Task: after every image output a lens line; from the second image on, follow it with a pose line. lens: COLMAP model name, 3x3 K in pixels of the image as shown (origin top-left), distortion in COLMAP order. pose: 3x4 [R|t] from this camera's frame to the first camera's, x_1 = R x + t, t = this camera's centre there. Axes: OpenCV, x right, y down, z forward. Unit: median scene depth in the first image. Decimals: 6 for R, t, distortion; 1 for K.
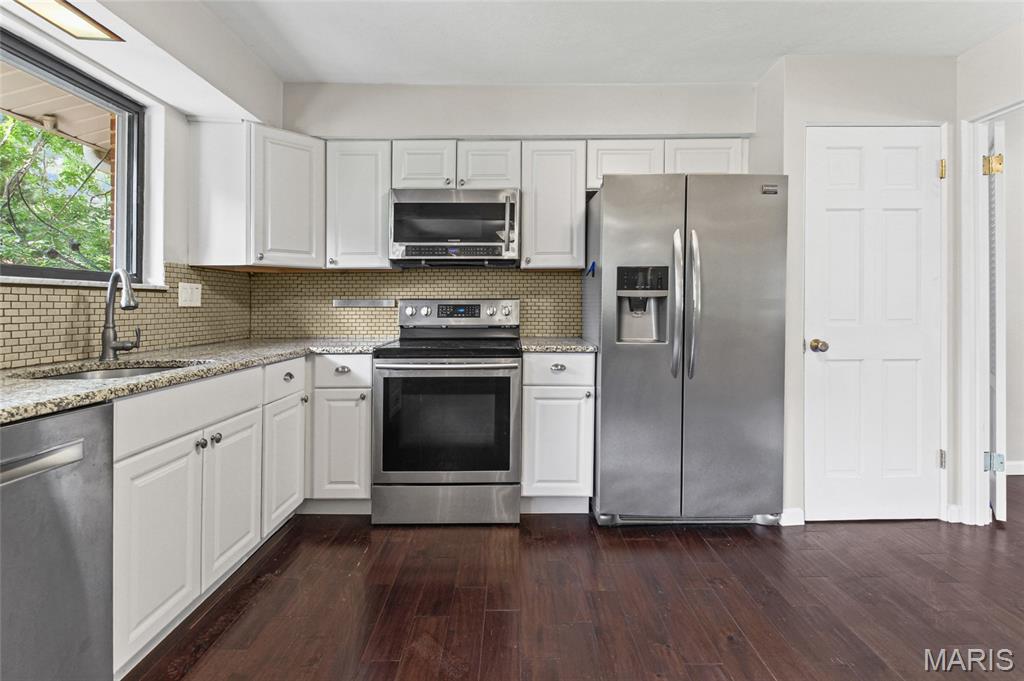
lens RADIAL K [[511.2, 0, 500.2], [0, 511.2, 340.9], [0, 0, 1]] dist [0.014235, -0.000749]
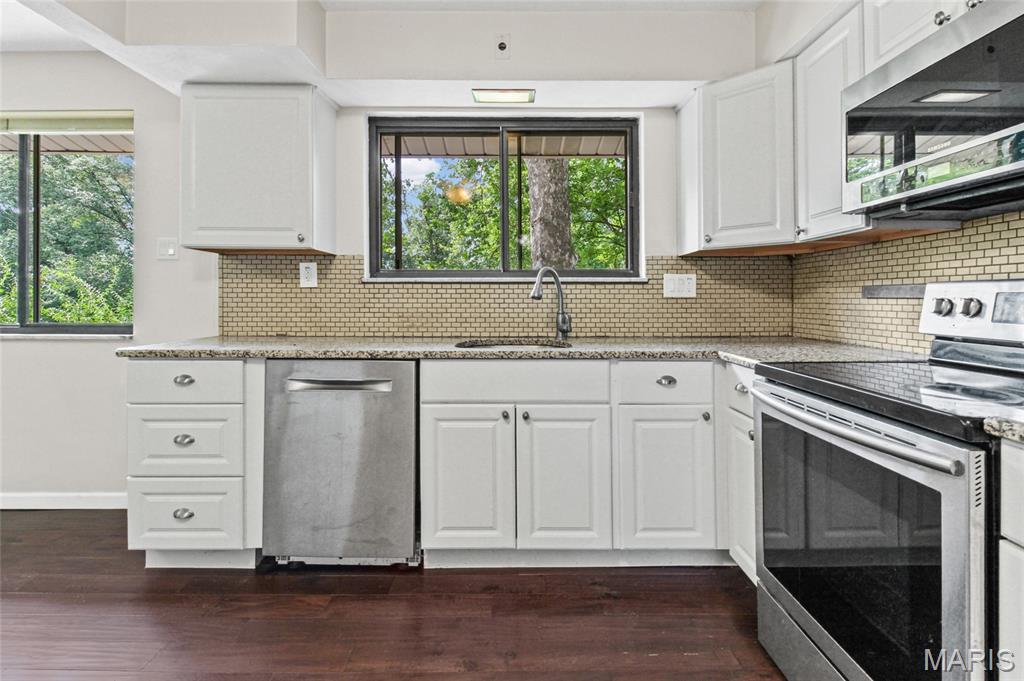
lens RADIAL K [[491.7, 0, 515.4], [0, 491.7, 309.8], [0, 0, 1]] dist [0.000812, -0.001603]
pose [[0.008405, 0.024265, -0.999670, 0.349657], [-0.069581, 0.997297, 0.023623, -0.043232], [0.997541, 0.069359, 0.010071, 0.678163]]
